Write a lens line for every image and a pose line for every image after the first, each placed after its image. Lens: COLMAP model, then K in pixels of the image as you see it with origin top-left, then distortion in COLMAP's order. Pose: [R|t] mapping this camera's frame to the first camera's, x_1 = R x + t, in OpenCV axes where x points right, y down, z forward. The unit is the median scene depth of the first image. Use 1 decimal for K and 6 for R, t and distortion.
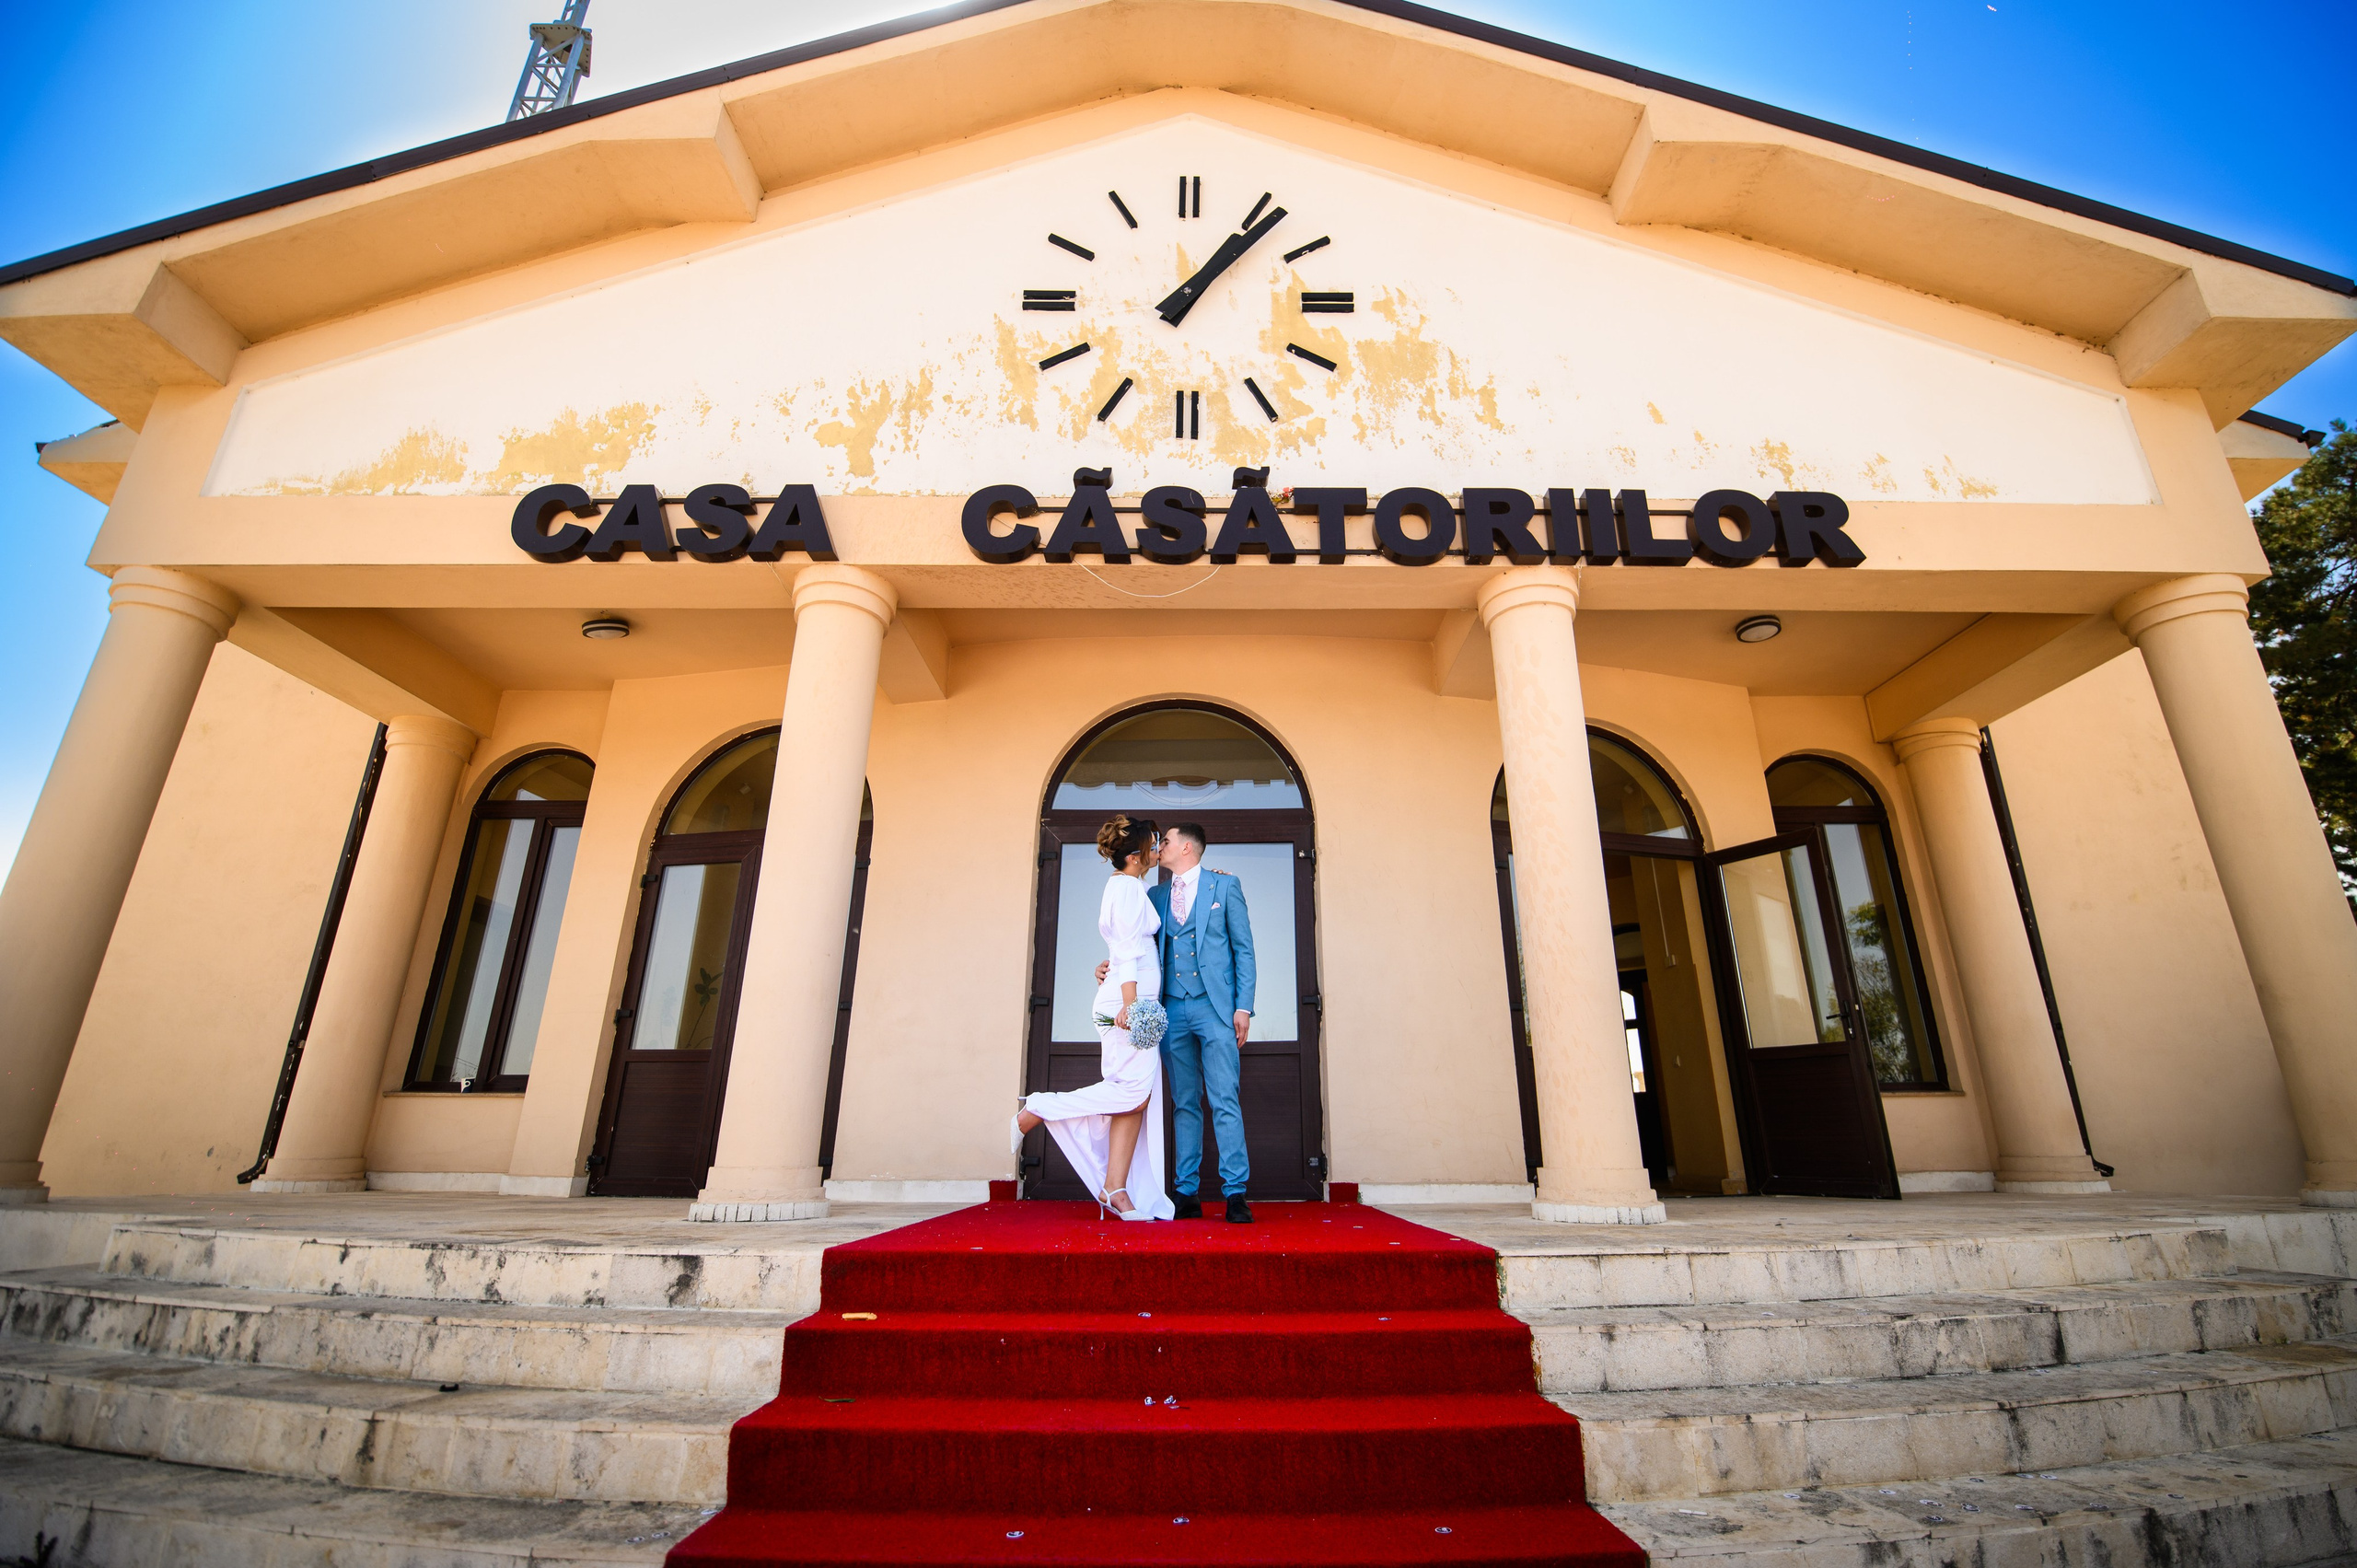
lens RADIAL K [[956.1, 0, 1215.1], [0, 956.1, 831.4], [0, 0, 1]] dist [0.002067, 0.000110]
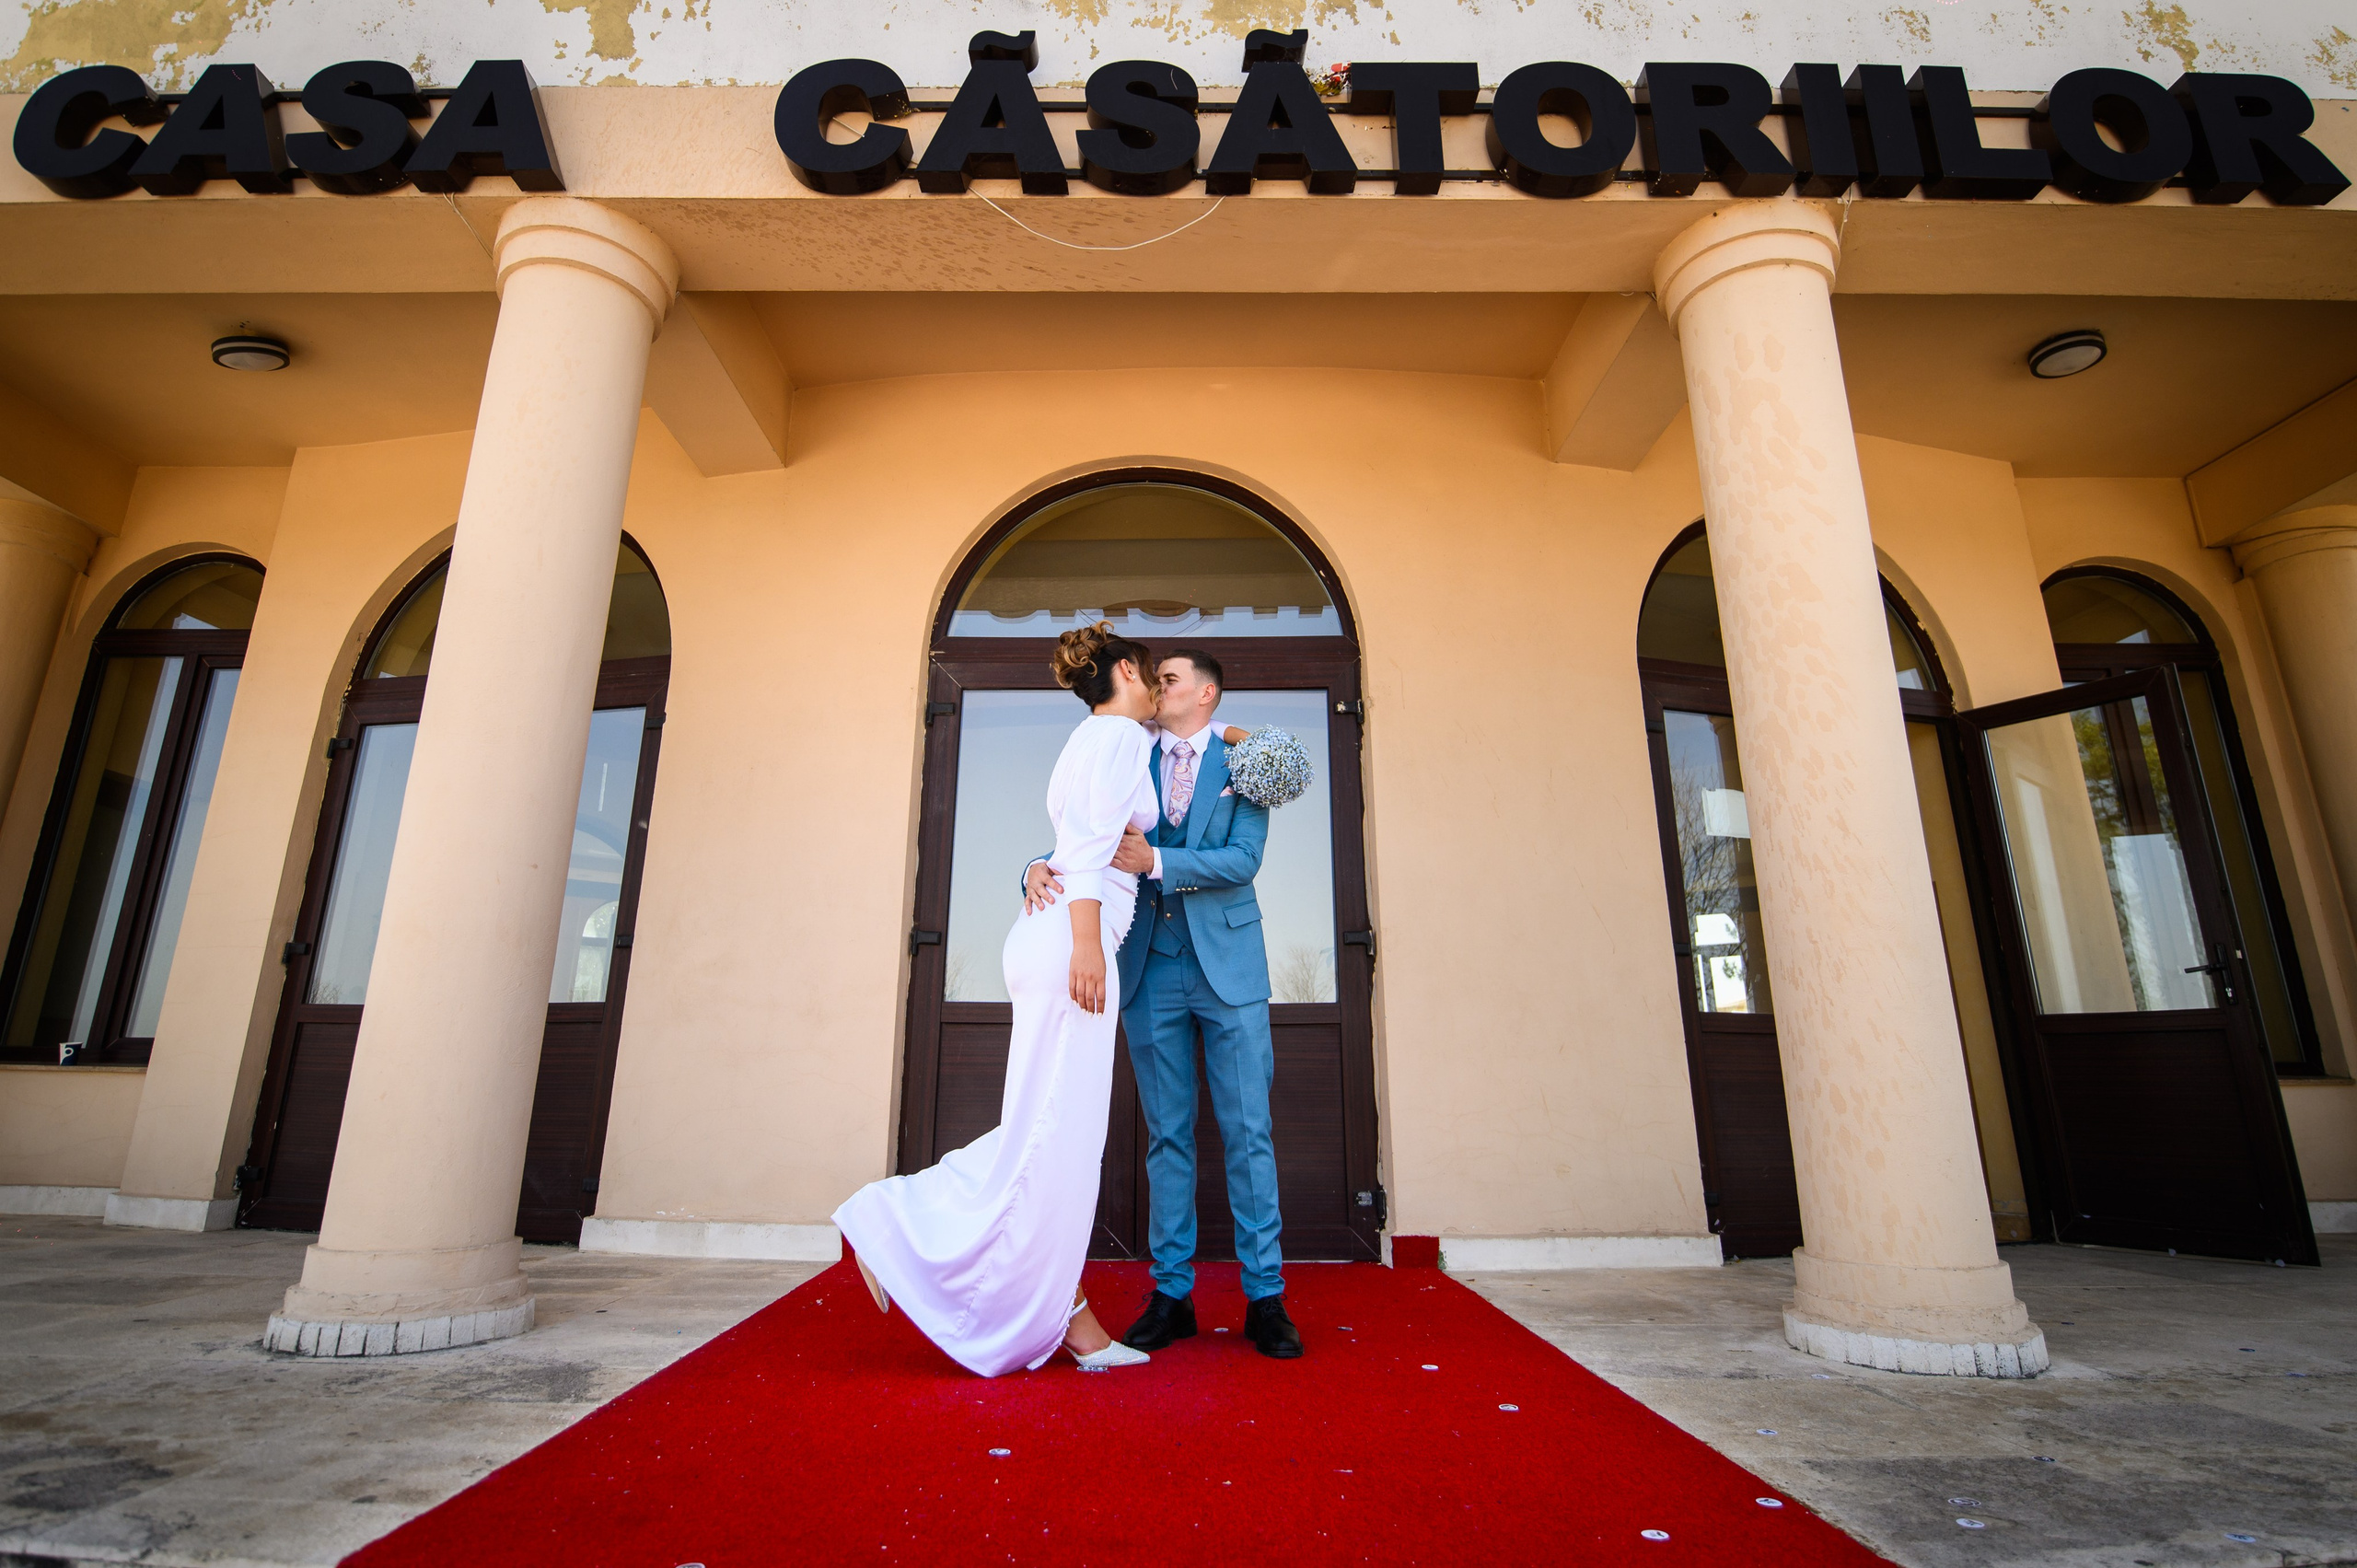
lens RADIAL K [[1047.5, 0, 1173.4], [0, 1047.5, 785.8], [0, 0, 1]] dist [-0.000653, -0.000418]
pose [[0.999988, 0.004897, 0.000992, -0.022601], [-0.004950, 0.997980, 0.063335, 0.035538], [-0.000680, -0.063339, 0.997992, 0.336310]]
